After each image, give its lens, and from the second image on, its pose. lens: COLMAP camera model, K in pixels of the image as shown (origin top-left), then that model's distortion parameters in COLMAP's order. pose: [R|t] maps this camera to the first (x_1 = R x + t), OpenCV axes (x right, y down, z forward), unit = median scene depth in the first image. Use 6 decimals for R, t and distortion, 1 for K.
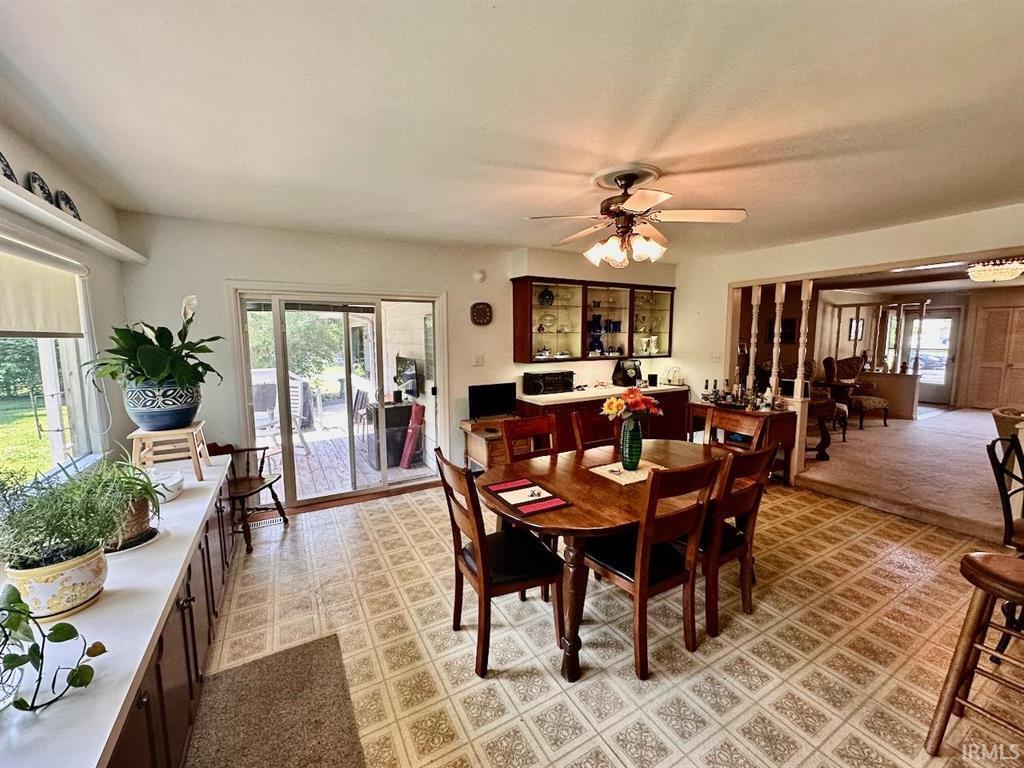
lens RADIAL K [[406.9, 0, 512.0], [0, 406.9, 384.0], [0, 0, 1]] dist [-0.002704, -0.000201]
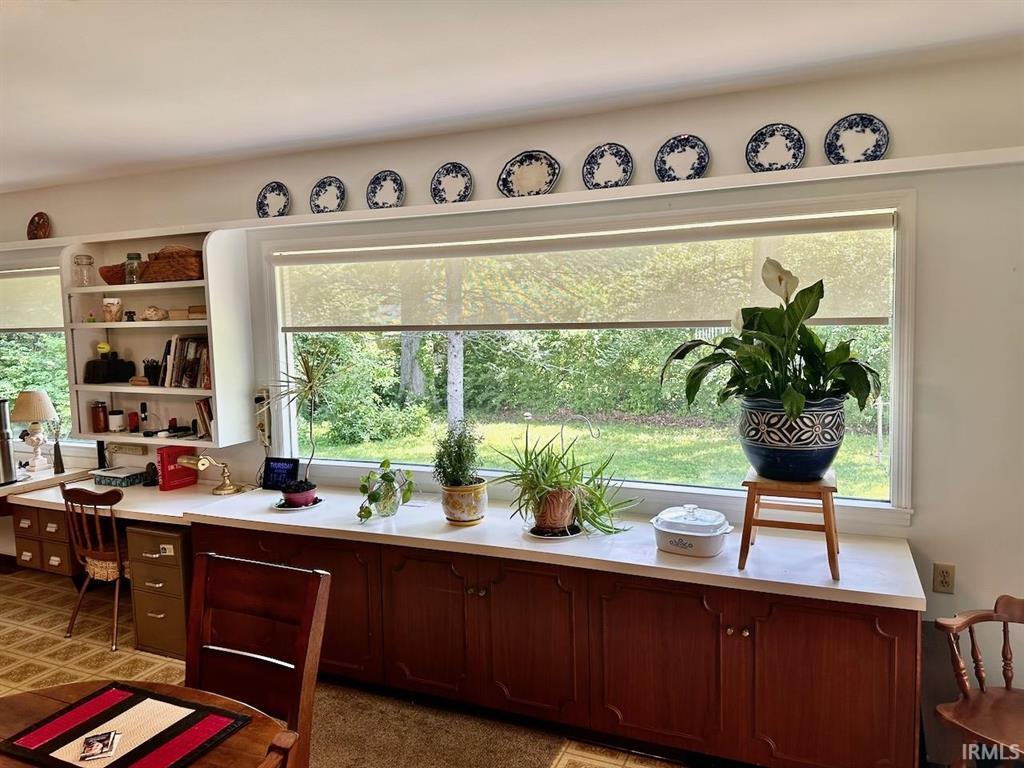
lens RADIAL K [[717.8, 0, 512.0], [0, 717.8, 384.0], [0, 0, 1]] dist [0.003438, -0.002535]
pose [[-0.799204, 0.073328, -0.596570, 0.125254], [-0.047263, 0.981791, 0.183993, -0.225878], [0.599199, 0.175244, -0.781185, 1.689617]]
